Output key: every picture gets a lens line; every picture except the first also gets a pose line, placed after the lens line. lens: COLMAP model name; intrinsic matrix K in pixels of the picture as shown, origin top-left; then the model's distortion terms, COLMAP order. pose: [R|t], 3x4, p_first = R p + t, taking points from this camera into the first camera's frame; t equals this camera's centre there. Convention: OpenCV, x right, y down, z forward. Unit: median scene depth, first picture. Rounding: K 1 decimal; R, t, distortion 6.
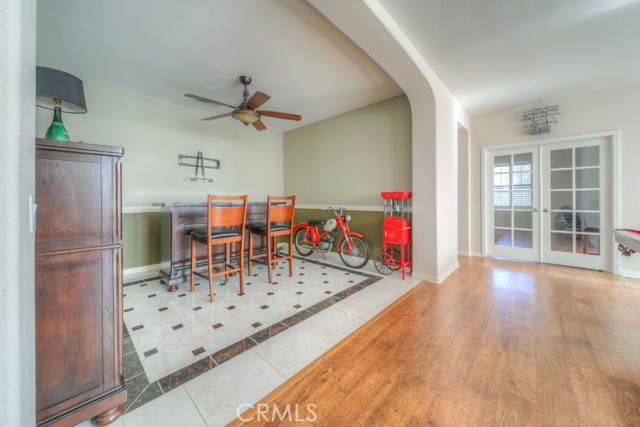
lens RADIAL K [[228.0, 0, 318.7], [0, 228.0, 198.4], [0, 0, 1]] dist [-0.000457, -0.000881]
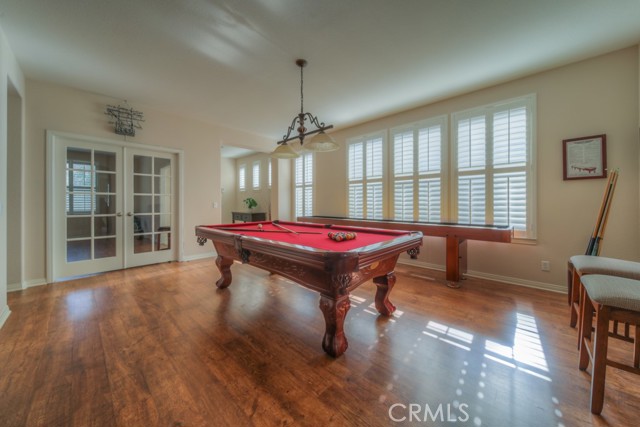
lens RADIAL K [[228.0, 0, 320.2], [0, 228.0, 202.9], [0, 0, 1]] dist [-0.000457, -0.000881]
pose [[-0.001014, 0.004850, 0.999988, 0.009996], [-0.005080, 0.999975, -0.004855, 0.003710], [-0.999987, -0.005085, -0.000989, 0.182625]]
